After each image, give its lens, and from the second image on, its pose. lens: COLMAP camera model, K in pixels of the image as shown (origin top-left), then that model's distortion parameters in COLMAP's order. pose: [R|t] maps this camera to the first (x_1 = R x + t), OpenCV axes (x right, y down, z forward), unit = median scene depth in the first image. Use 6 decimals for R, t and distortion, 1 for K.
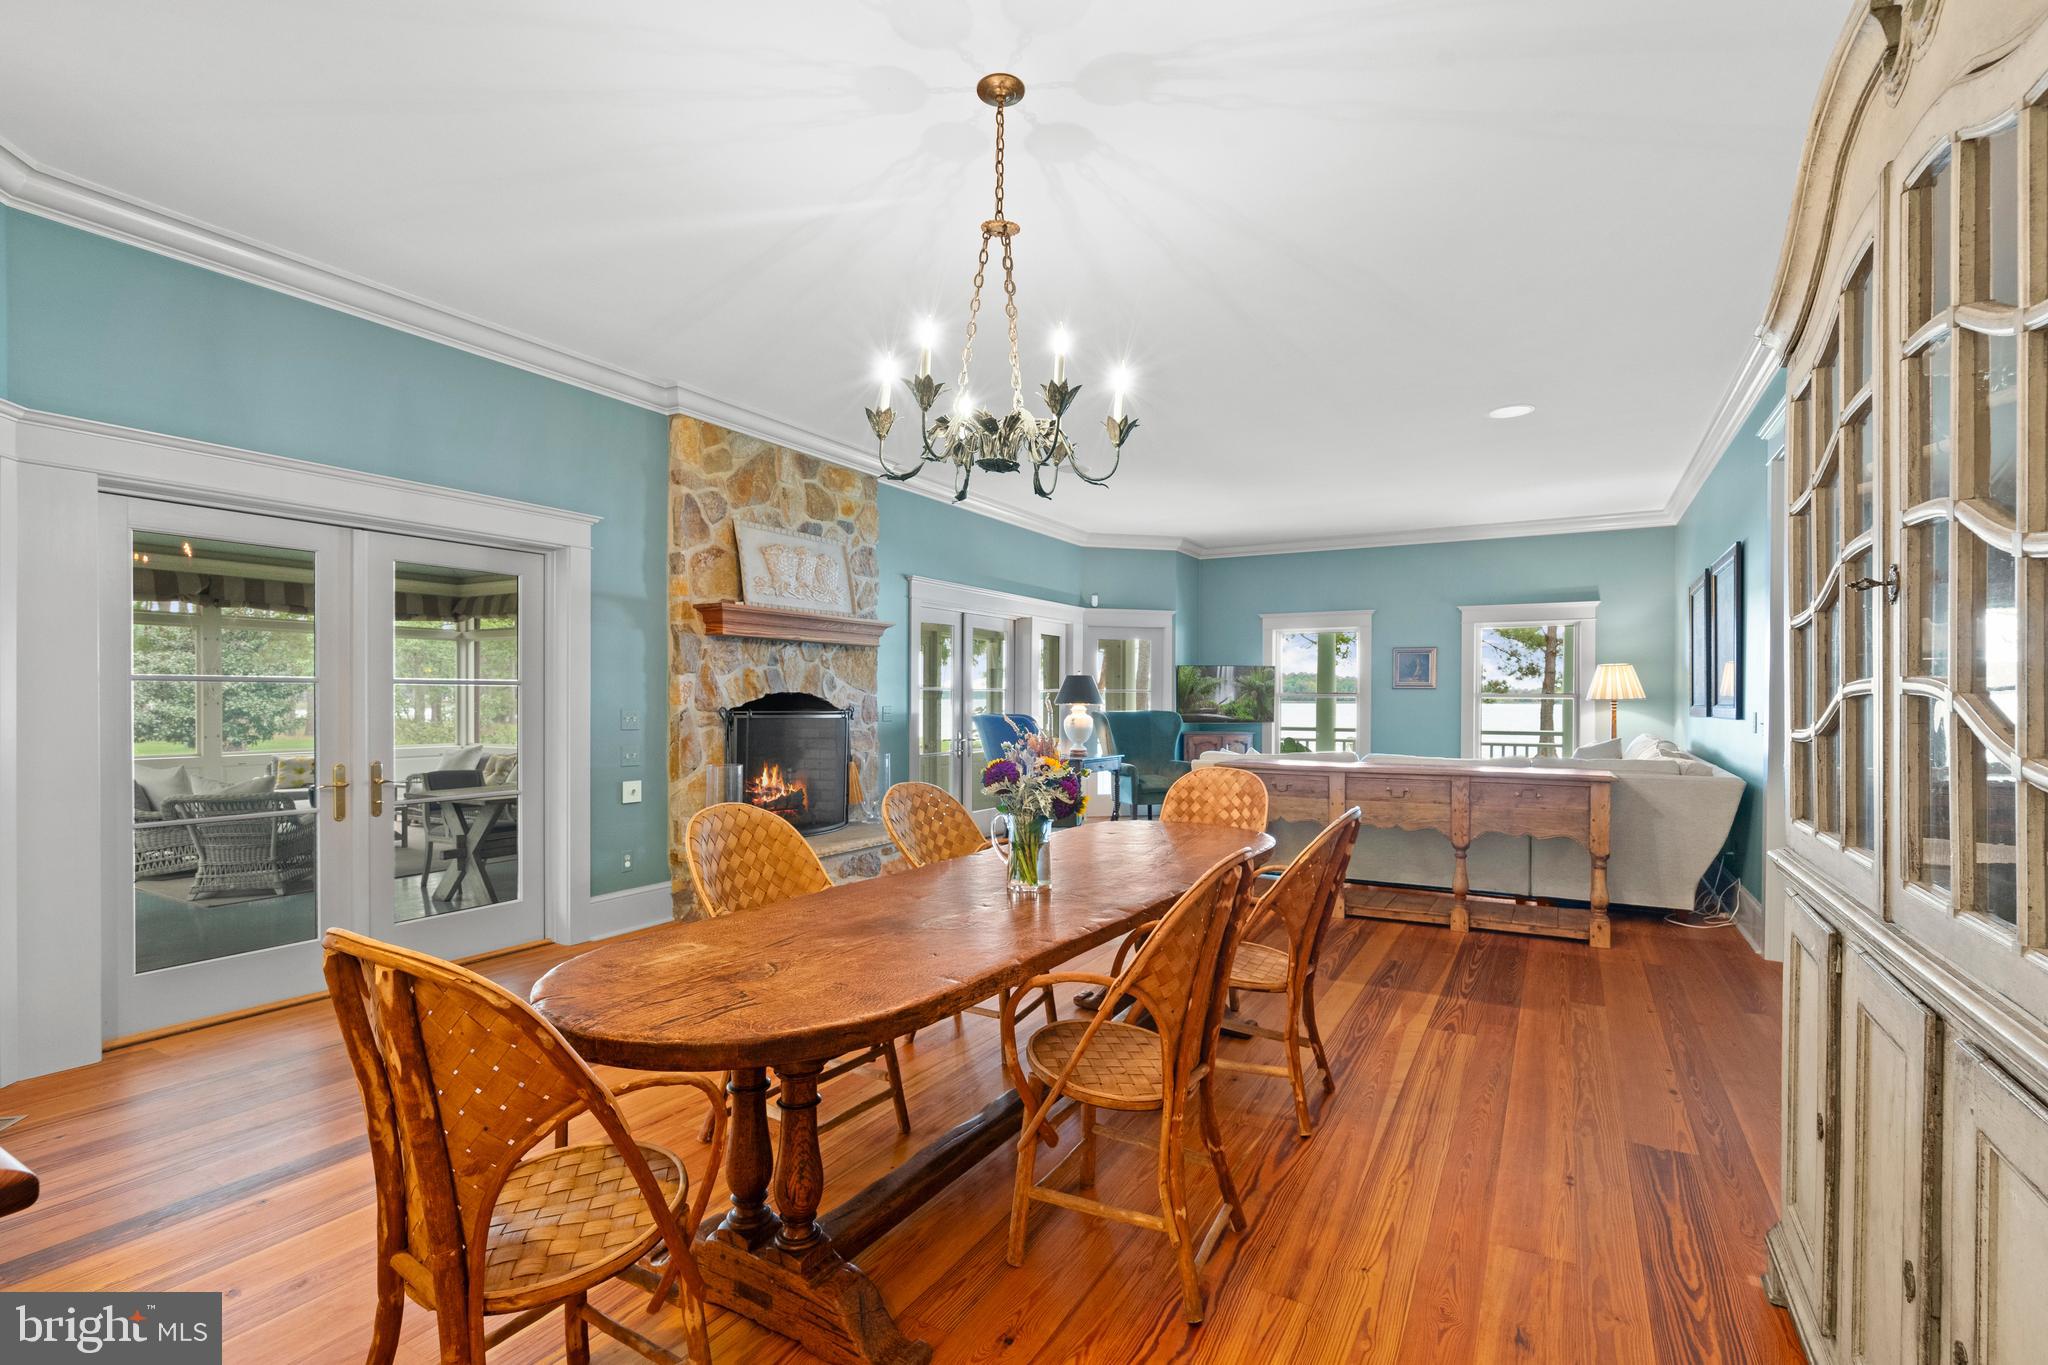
lens RADIAL K [[940.9, 0, 1032.2], [0, 940.9, 698.3], [0, 0, 1]] dist [-0.000424, 0.000539]
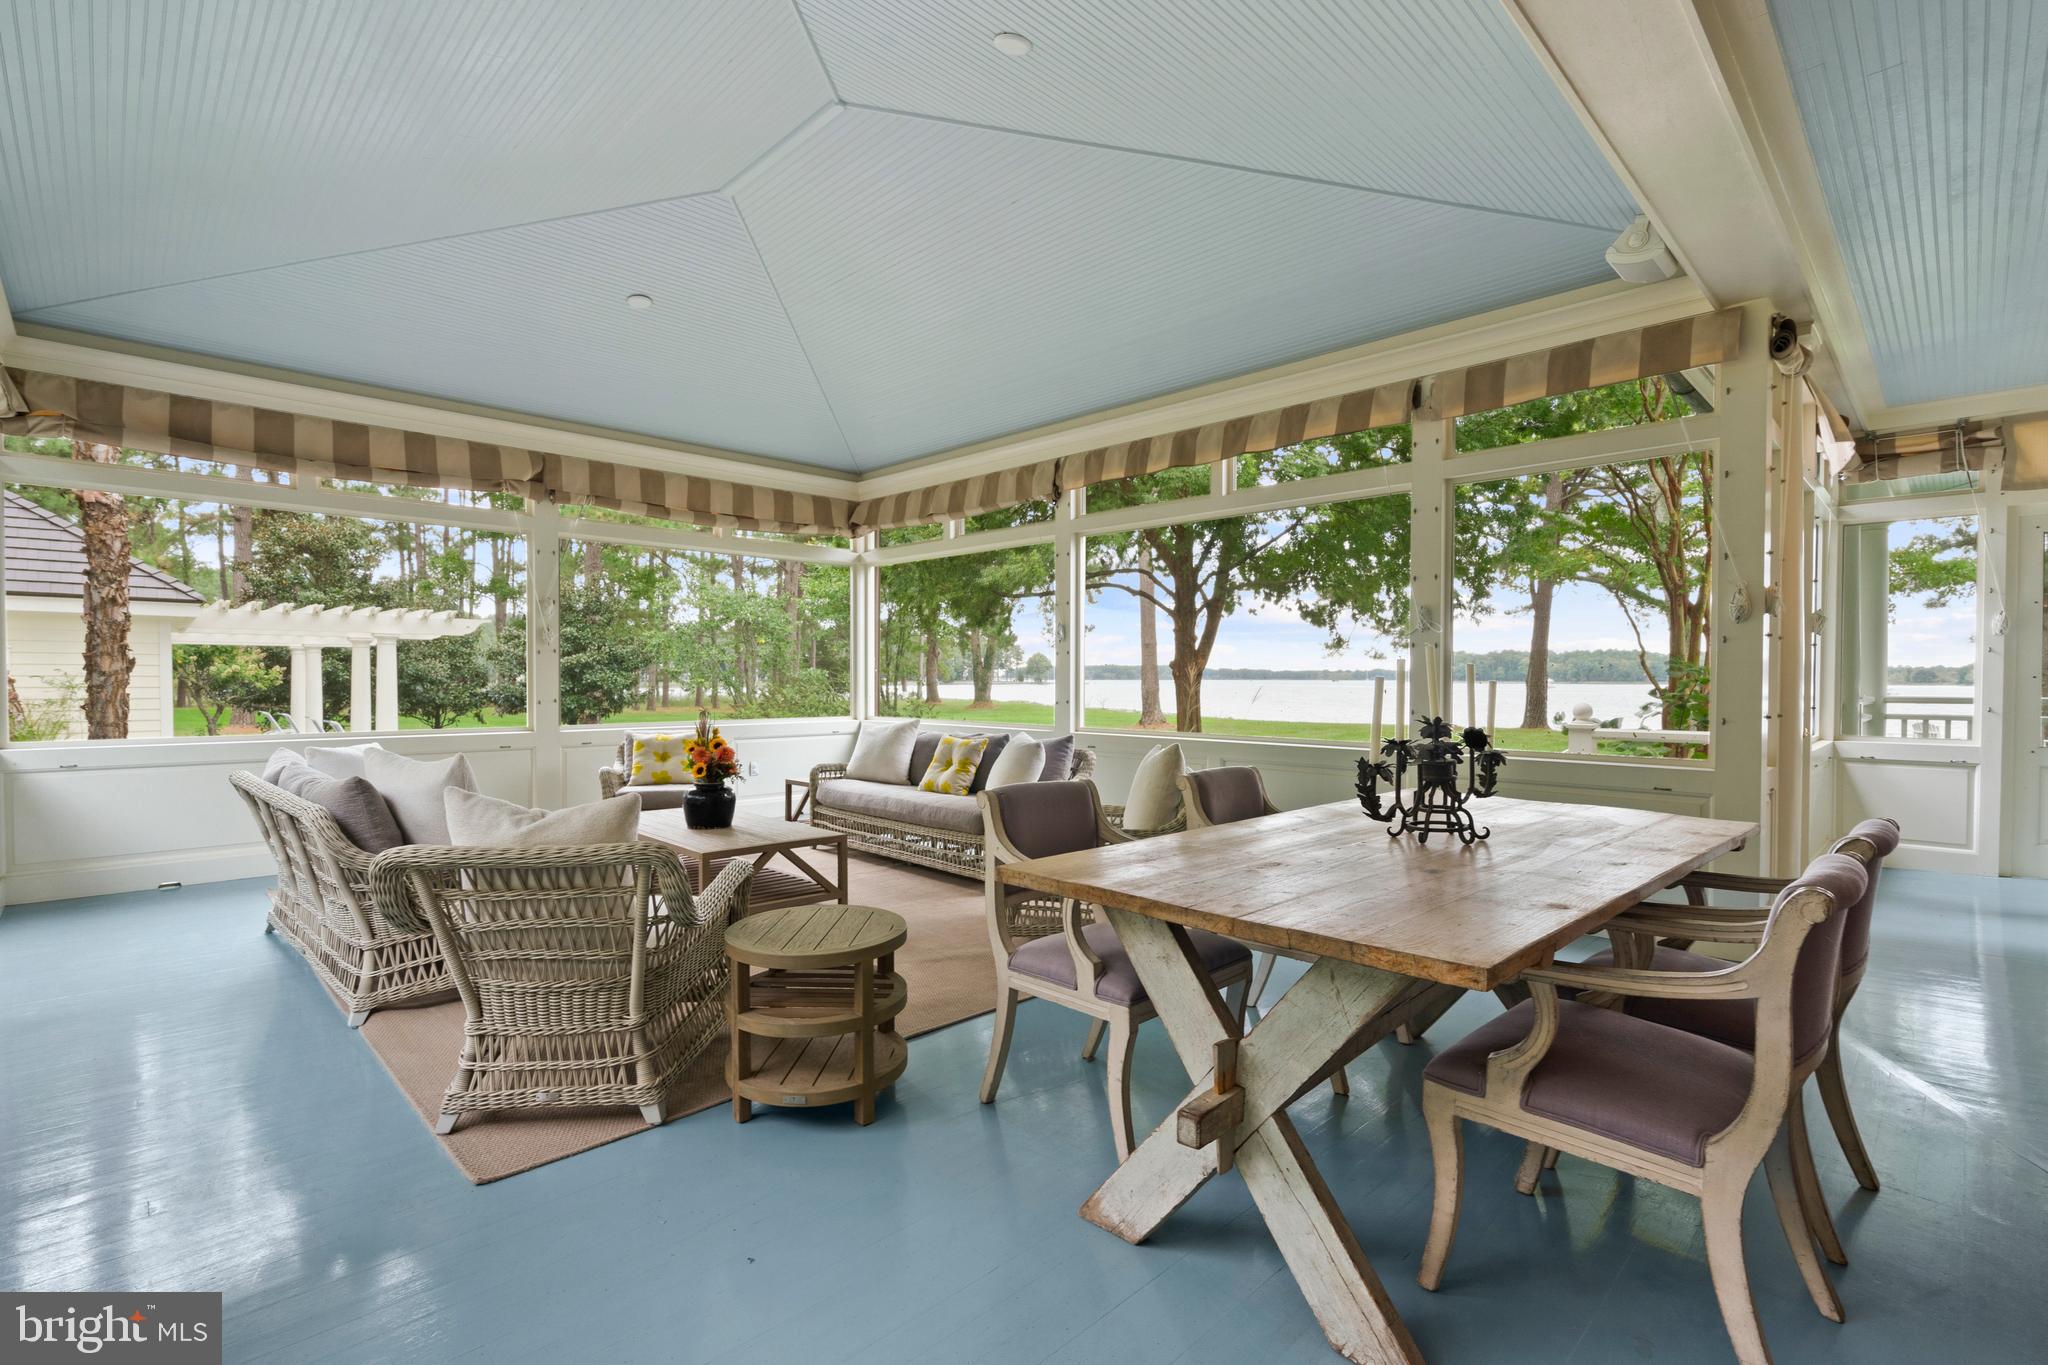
lens RADIAL K [[940.9, 0, 1025.2], [0, 940.9, 687.3], [0, 0, 1]] dist [-0.000424, 0.000539]
pose [[0.962820, 0.002389, -0.270133, -0.252906], [0.000052, 0.999959, 0.009031, 0.016831], [0.270144, -0.008710, 0.962781, 0.310090]]
